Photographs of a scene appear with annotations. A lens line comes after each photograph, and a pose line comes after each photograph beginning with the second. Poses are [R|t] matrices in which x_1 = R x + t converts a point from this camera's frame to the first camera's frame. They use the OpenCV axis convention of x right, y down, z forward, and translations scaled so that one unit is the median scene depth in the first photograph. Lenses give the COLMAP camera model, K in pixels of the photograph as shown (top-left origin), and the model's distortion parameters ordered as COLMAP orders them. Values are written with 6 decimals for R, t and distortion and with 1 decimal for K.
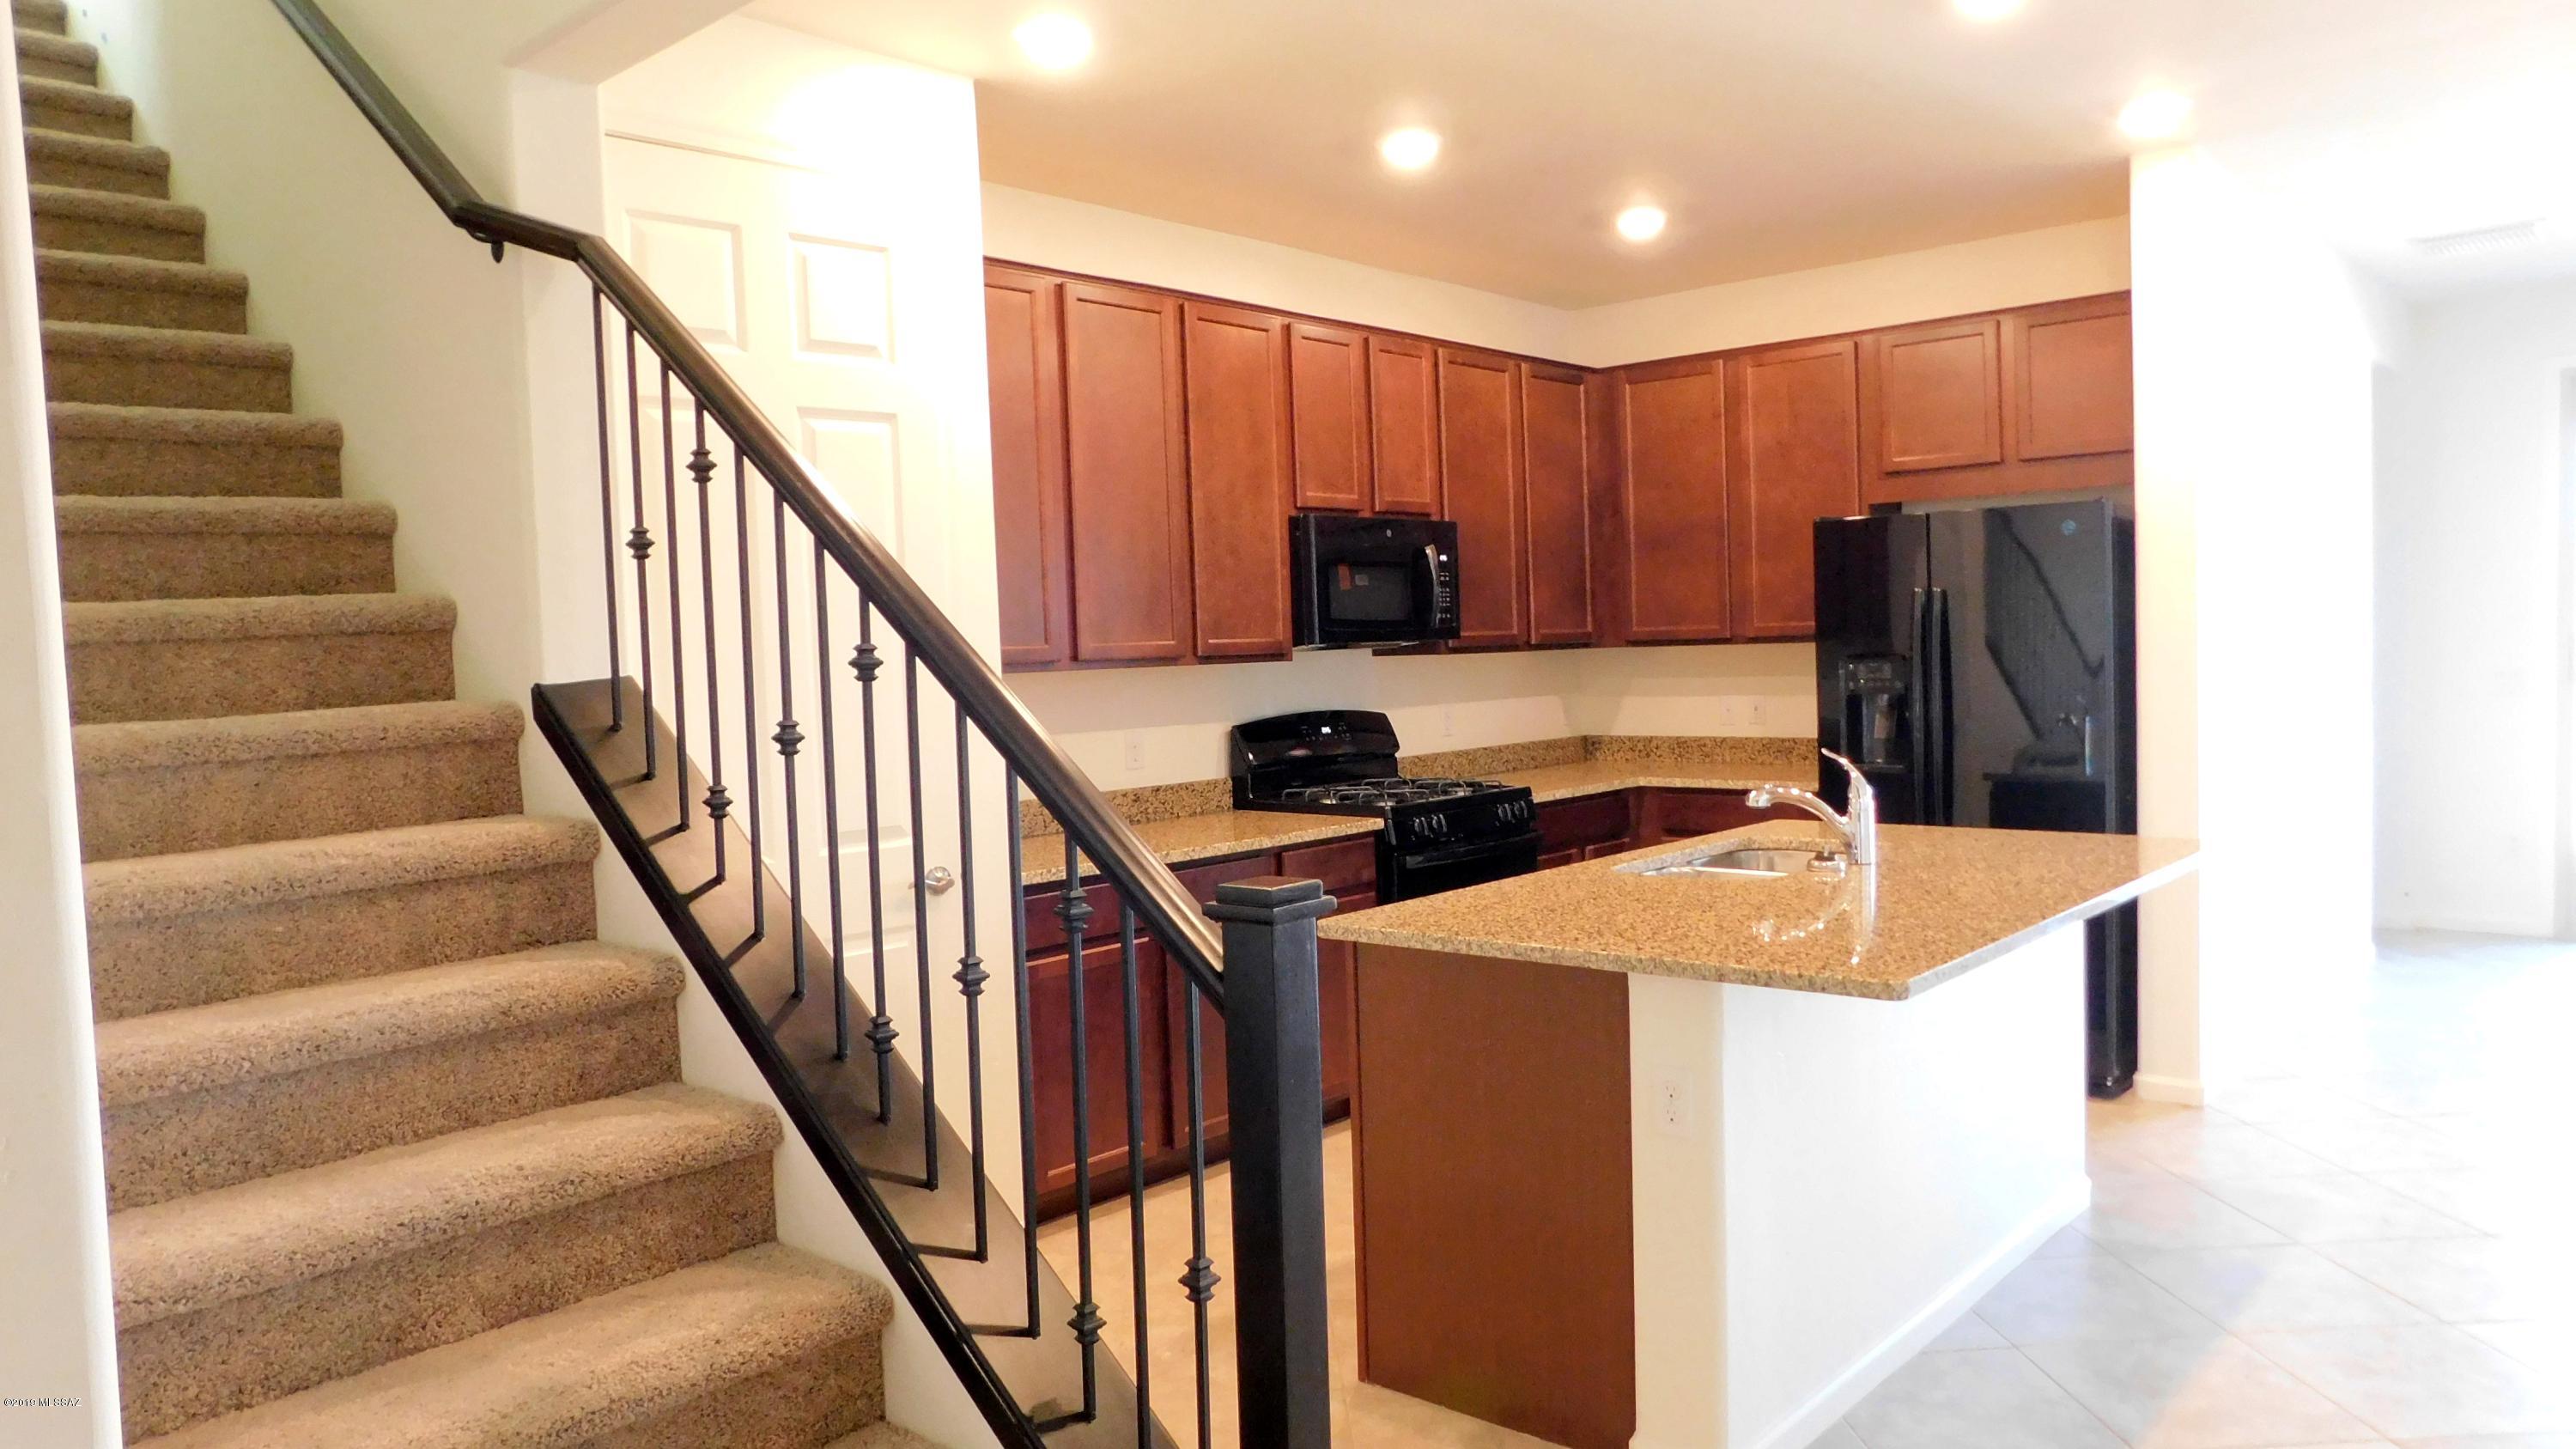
lens RADIAL K [[1761.1, 0, 1271.5], [0, 1761.1, 719.9], [0, 0, 1]] dist [-0.023374, 0.023319]
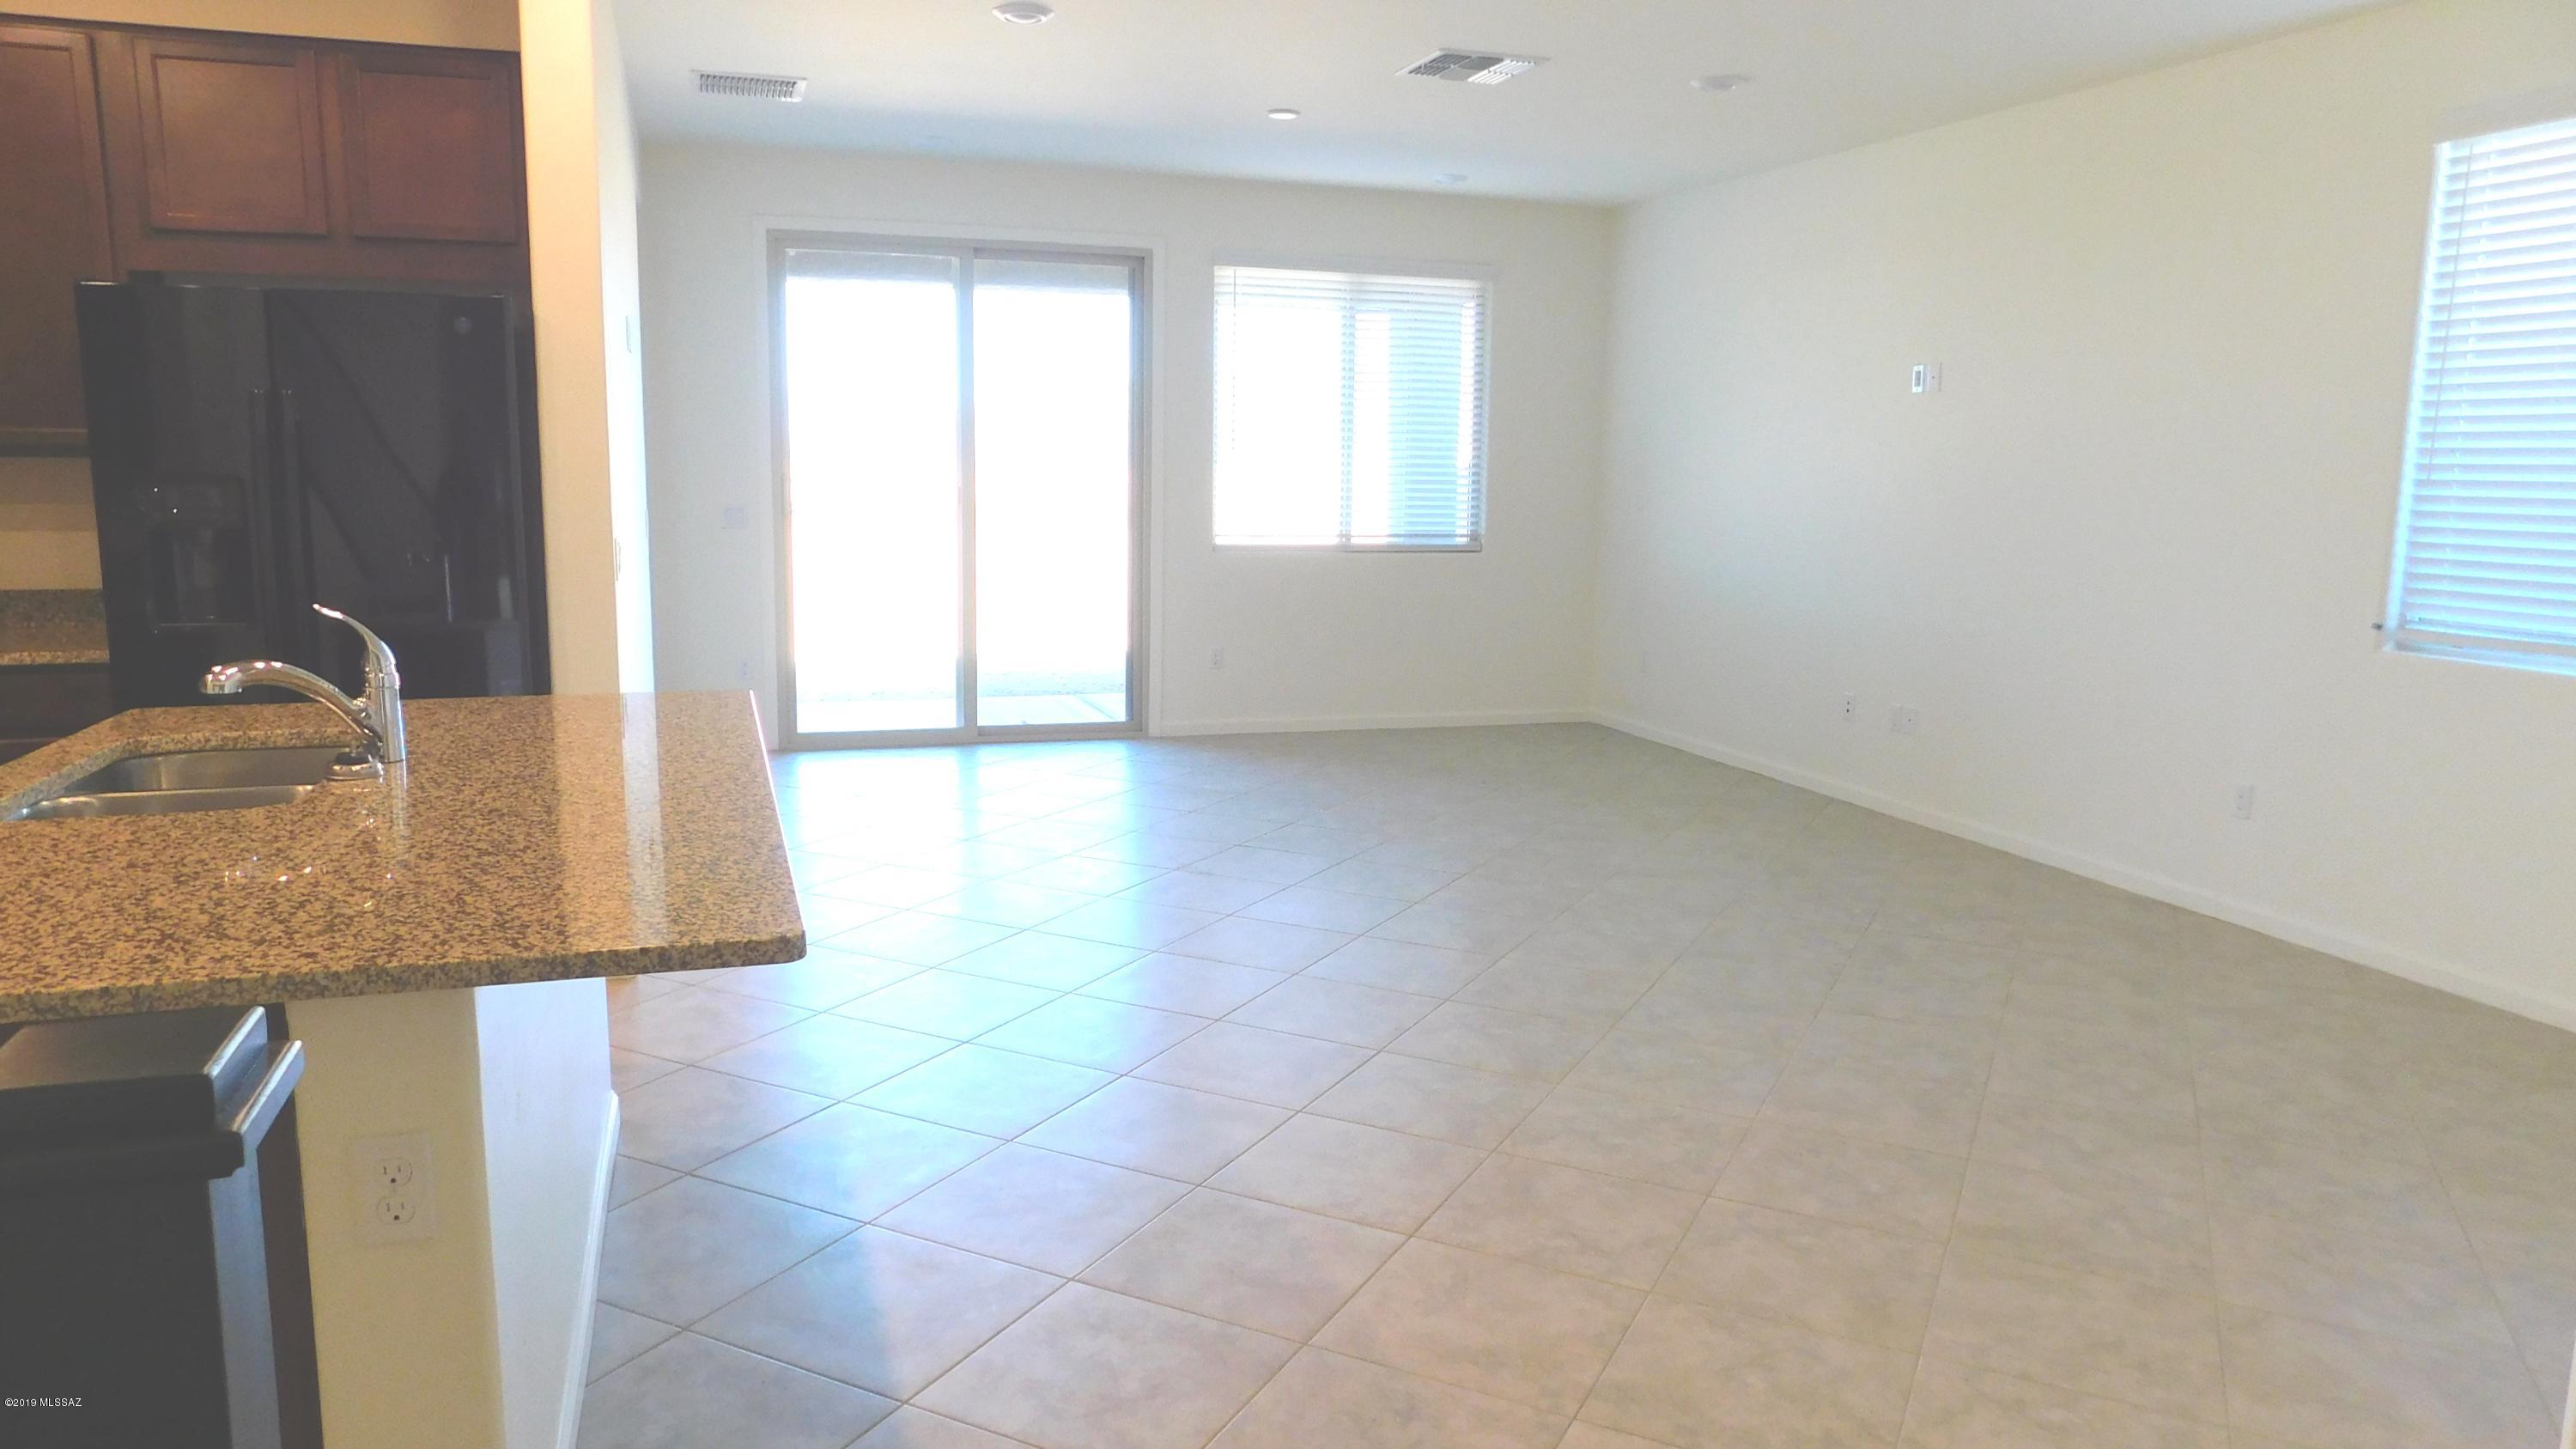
lens RADIAL K [[1761.1, 0, 1299.8], [0, 1761.1, 715.0], [0, 0, 1]] dist [-0.023374, 0.023319]
pose [[0.505223, -0.090500, 0.858231, -0.066932], [0.014250, 0.995225, 0.096558, -0.001342], [-0.862871, -0.036554, 0.504100, 0.230676]]
